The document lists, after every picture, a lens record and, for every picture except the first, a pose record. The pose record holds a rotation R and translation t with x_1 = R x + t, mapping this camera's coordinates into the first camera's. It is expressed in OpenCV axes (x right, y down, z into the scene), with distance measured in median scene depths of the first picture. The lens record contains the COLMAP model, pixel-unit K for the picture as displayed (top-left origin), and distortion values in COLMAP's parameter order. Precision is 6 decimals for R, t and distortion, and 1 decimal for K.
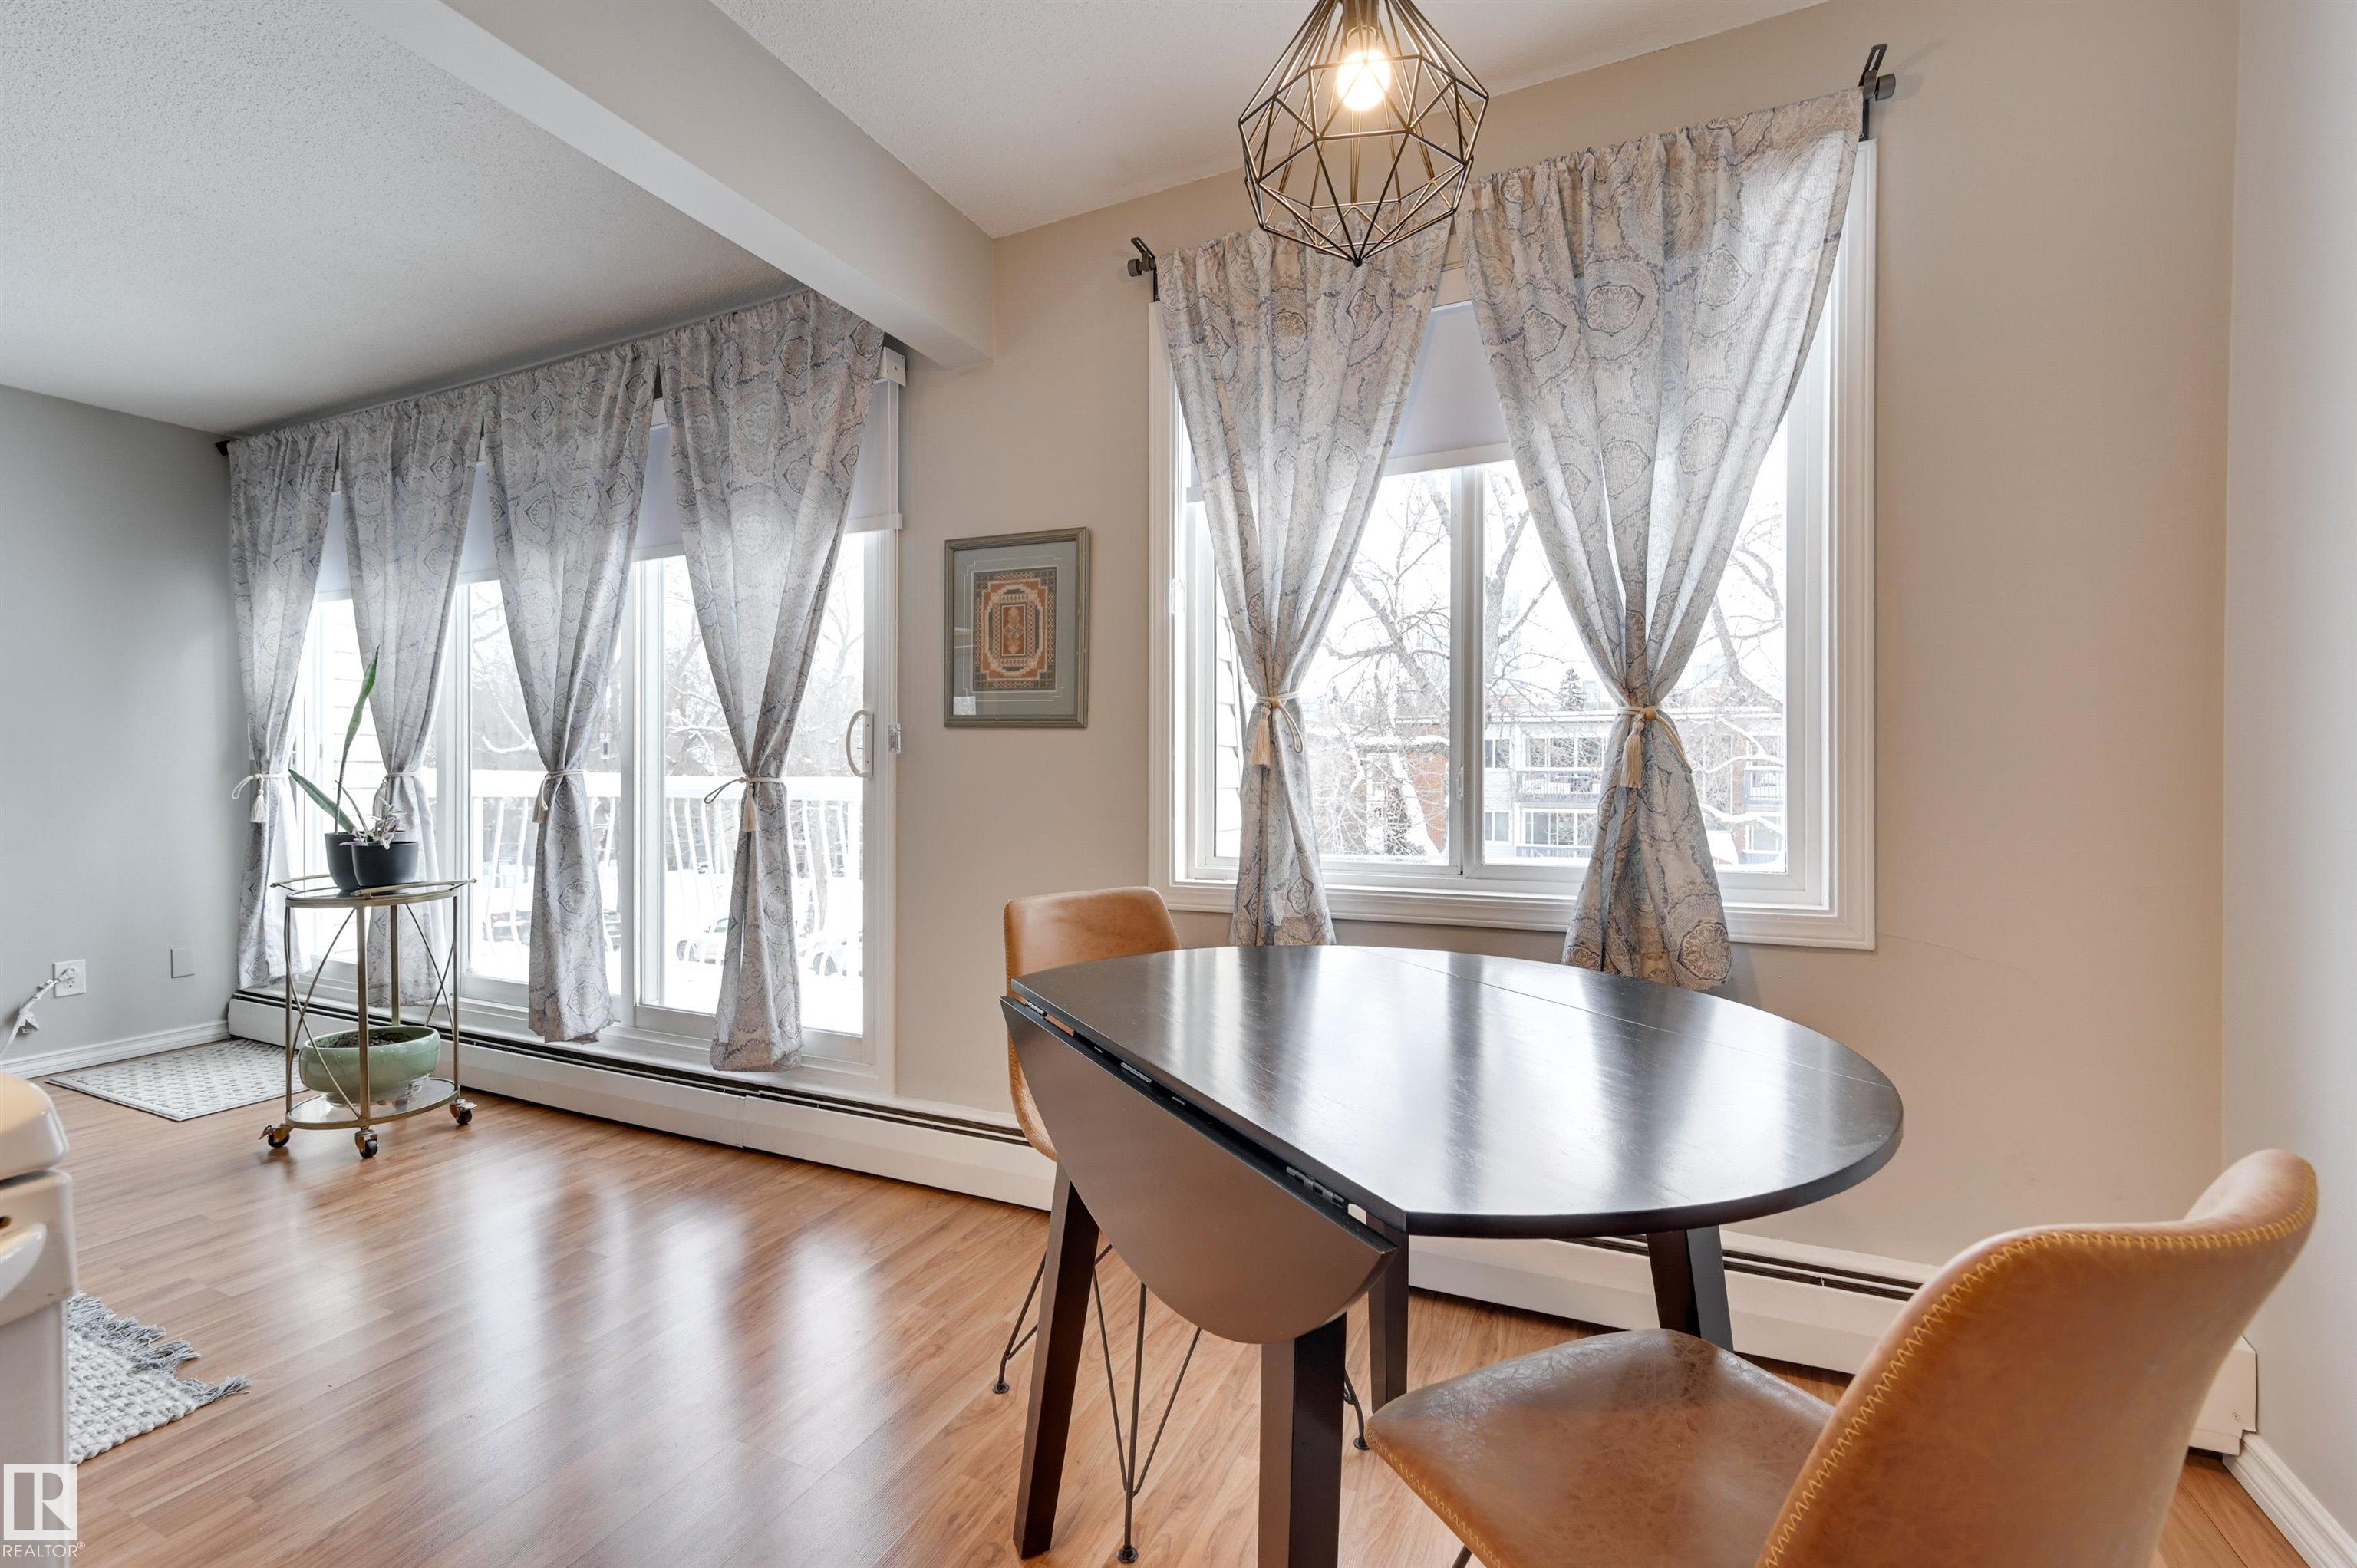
lens RADIAL K [[994.6, 0, 1154.2], [0, 994.6, 786.9], [0, 0, 1]] dist [0.000792, 0.000193]
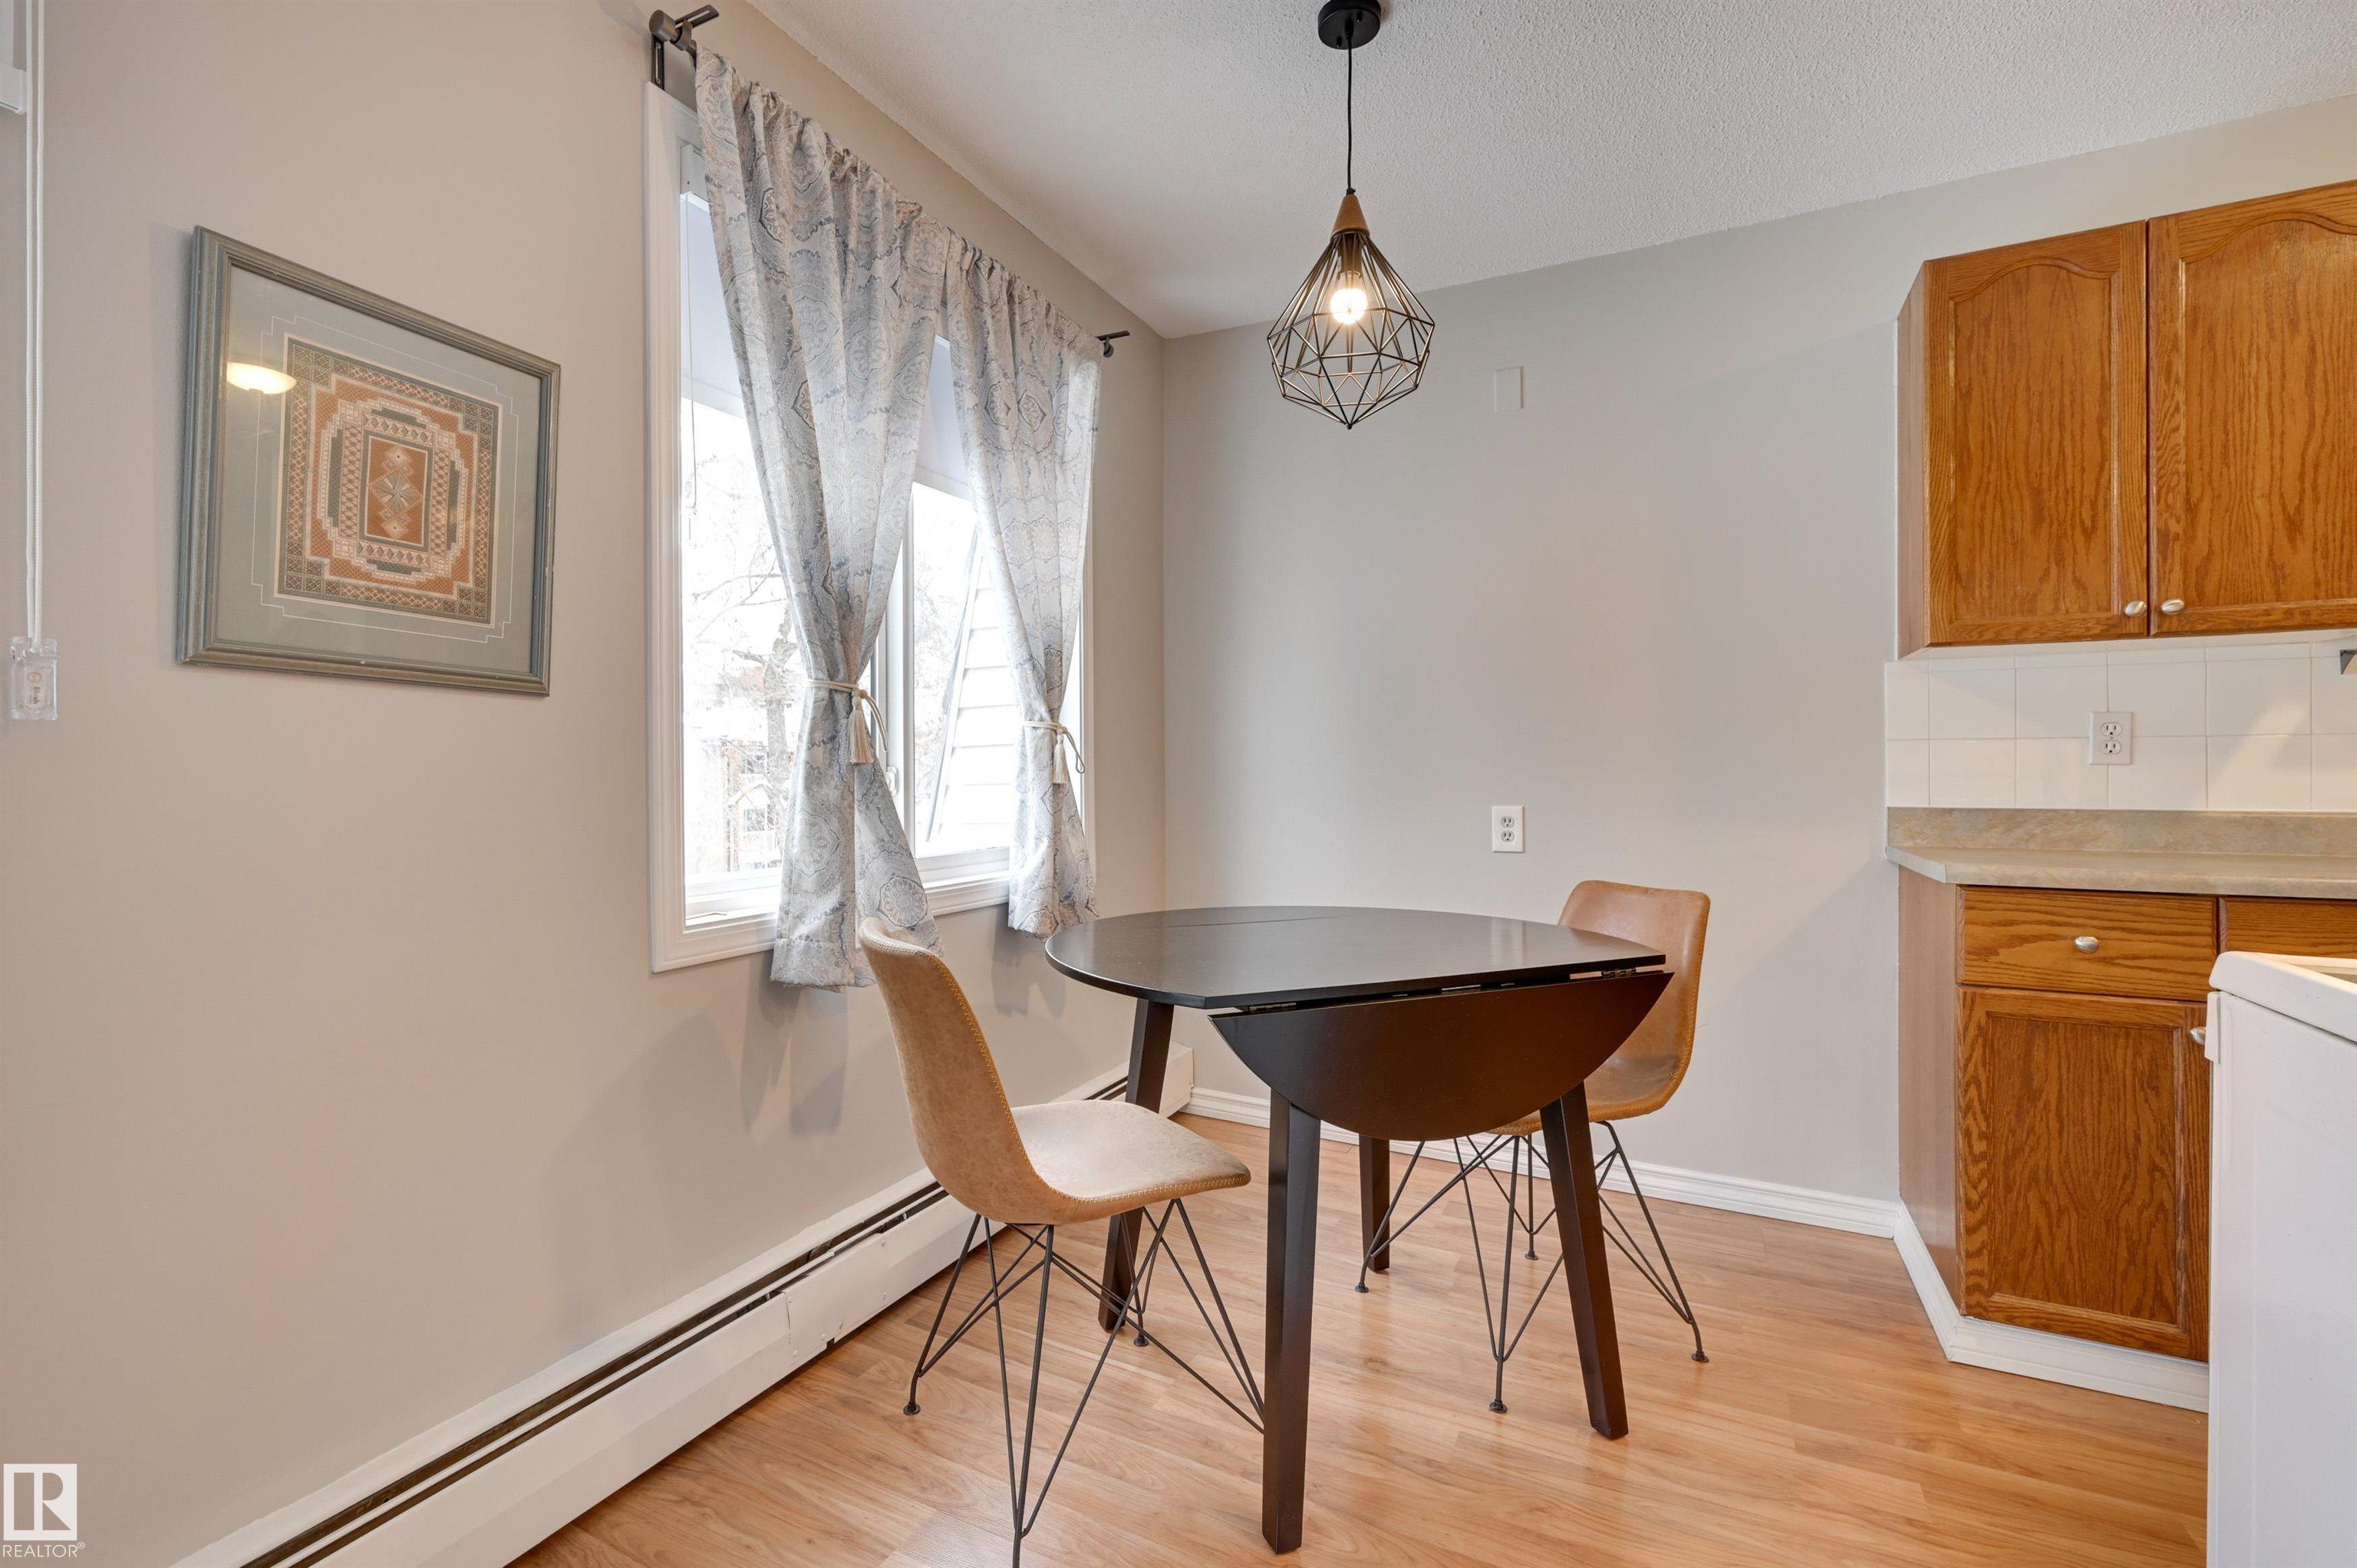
lens RADIAL K [[1042.2, 0, 1129.5], [0, 1042.2, 773.2], [0, 0, 1]] dist [-0.000750, -0.000311]
pose [[0.053034, -0.001570, 0.998591, -0.738489], [0.010401, 0.999945, 0.001020, -0.011799], [-0.998539, 0.010332, 0.053047, 0.676832]]
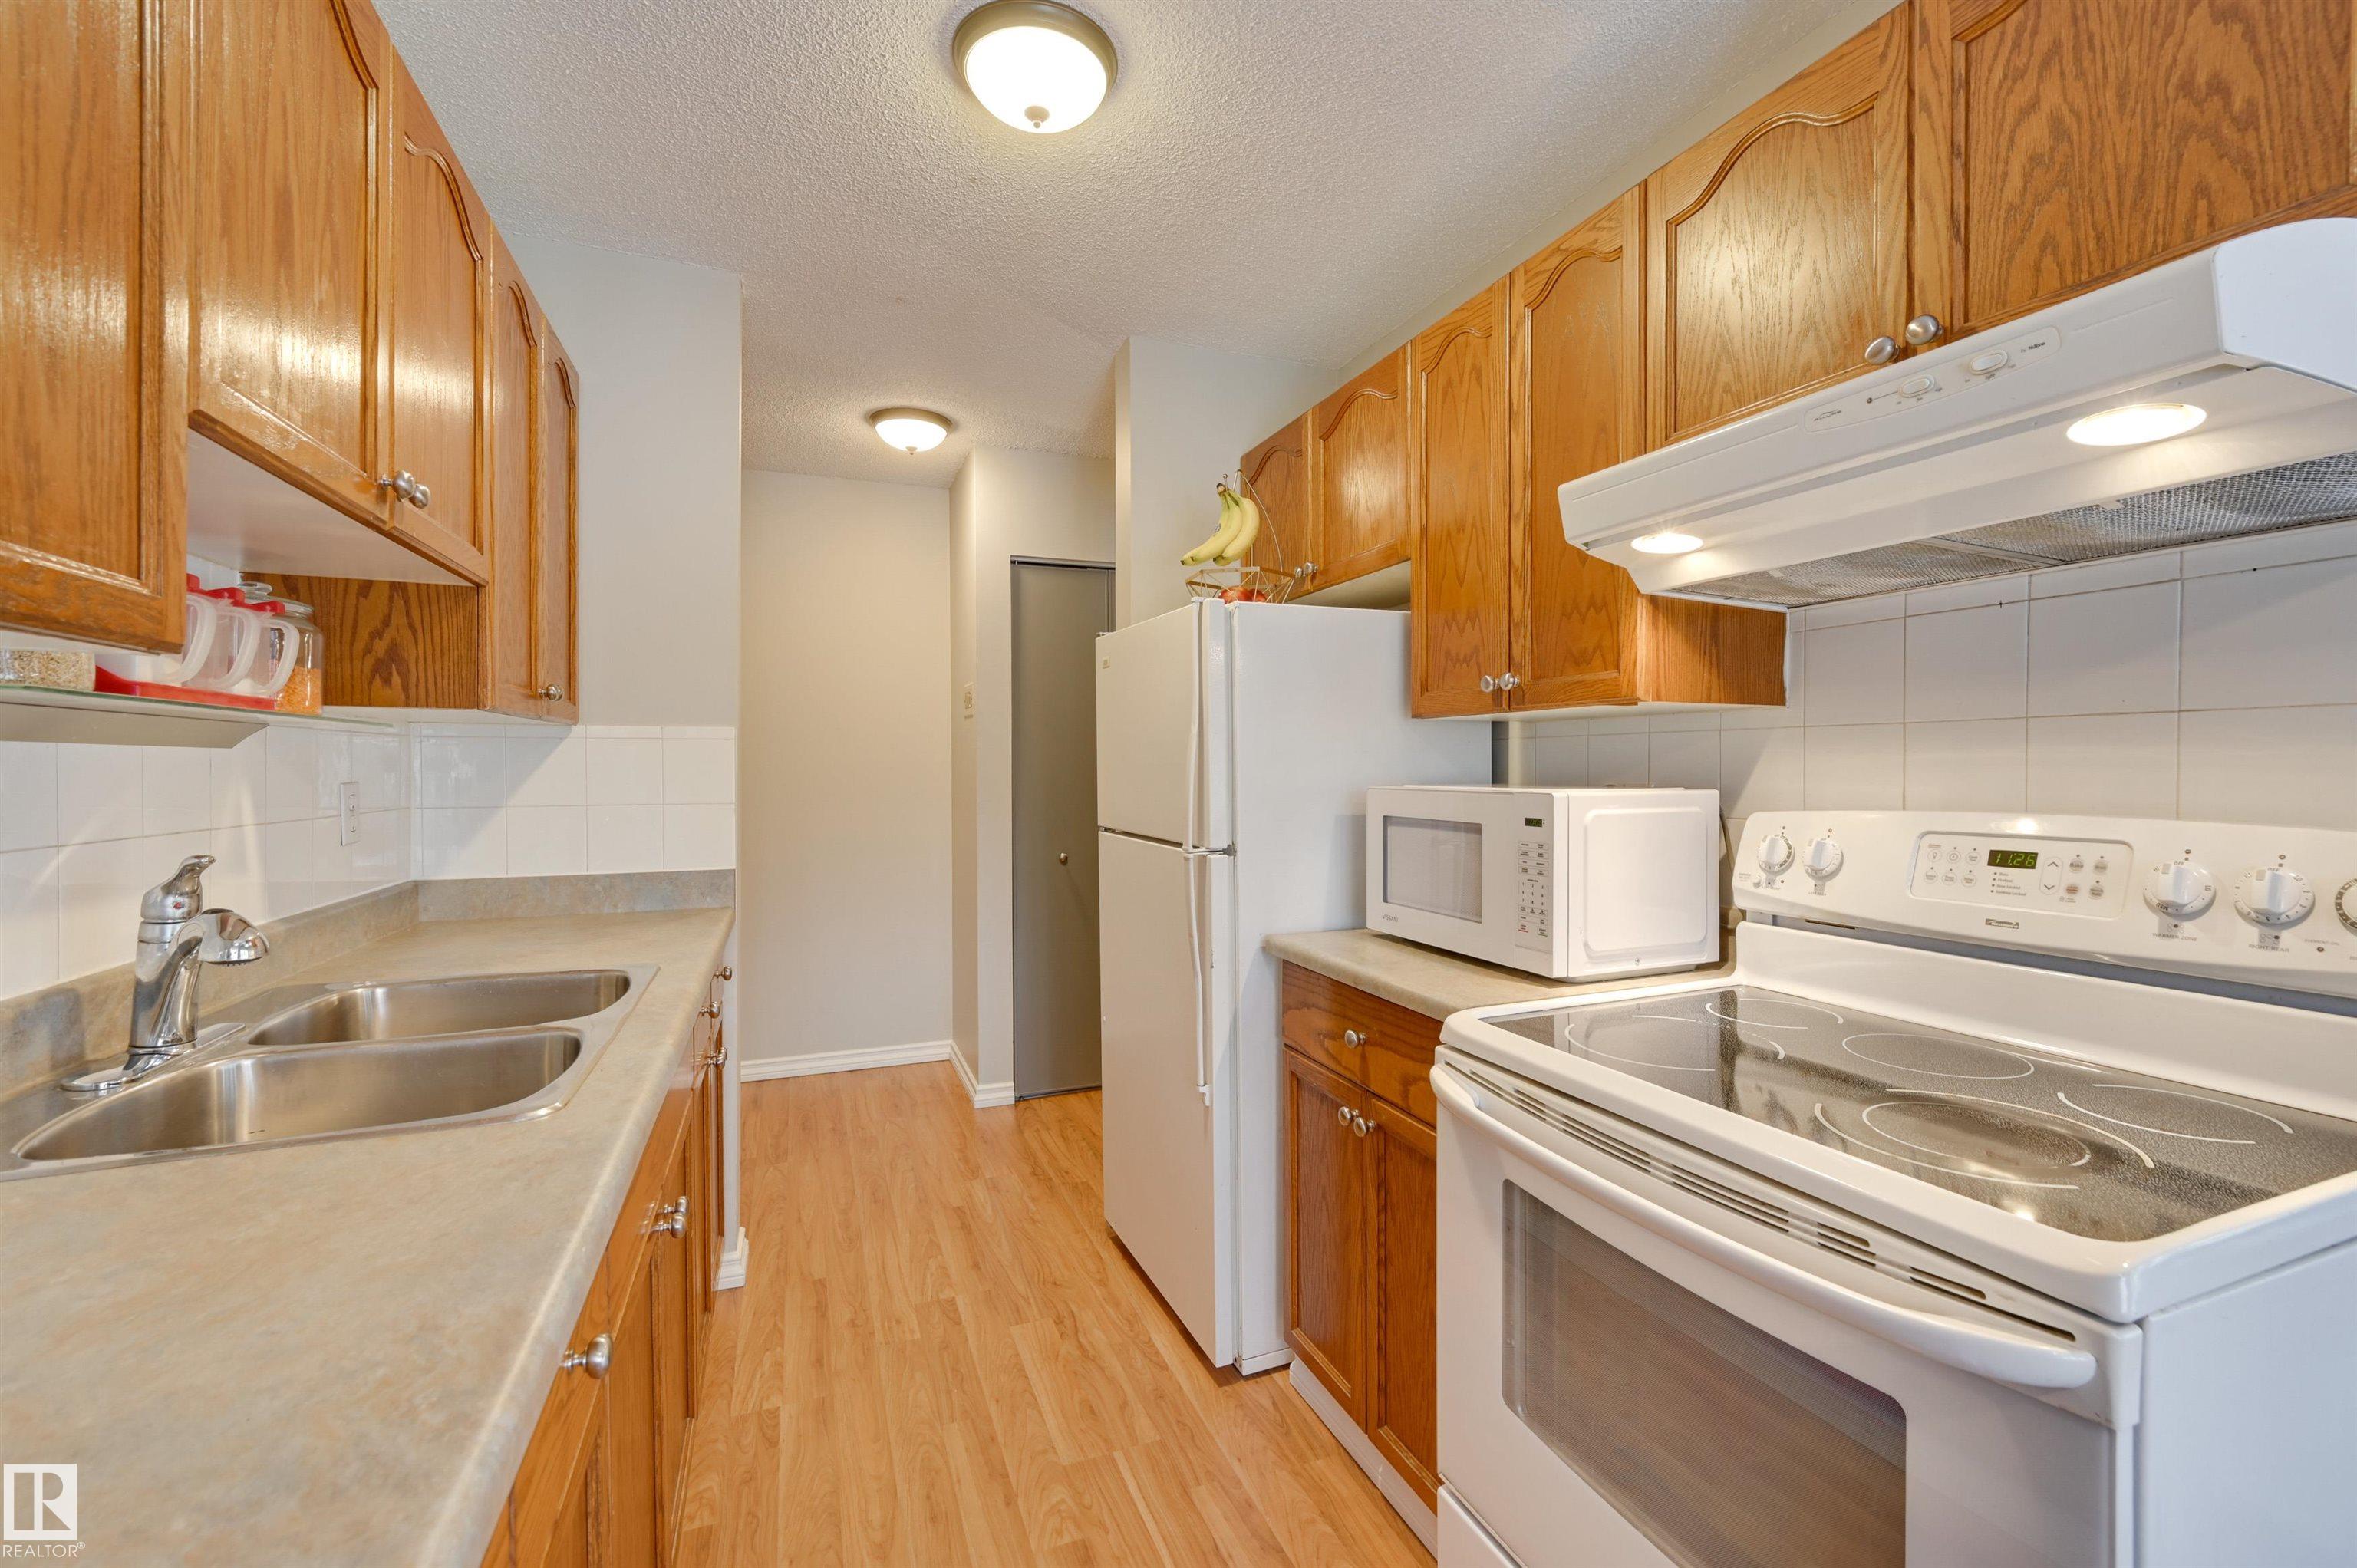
lens RADIAL K [[987.9, 0, 1186.3], [0, 987.9, 780.3], [0, 0, 1]] dist [-0.002237, 0.000415]
pose [[-0.684760, 0.006969, -0.728736, 0.147640], [-0.008140, 0.999819, 0.017211, -0.081121], [0.728723, 0.017717, -0.684579, 0.227392]]
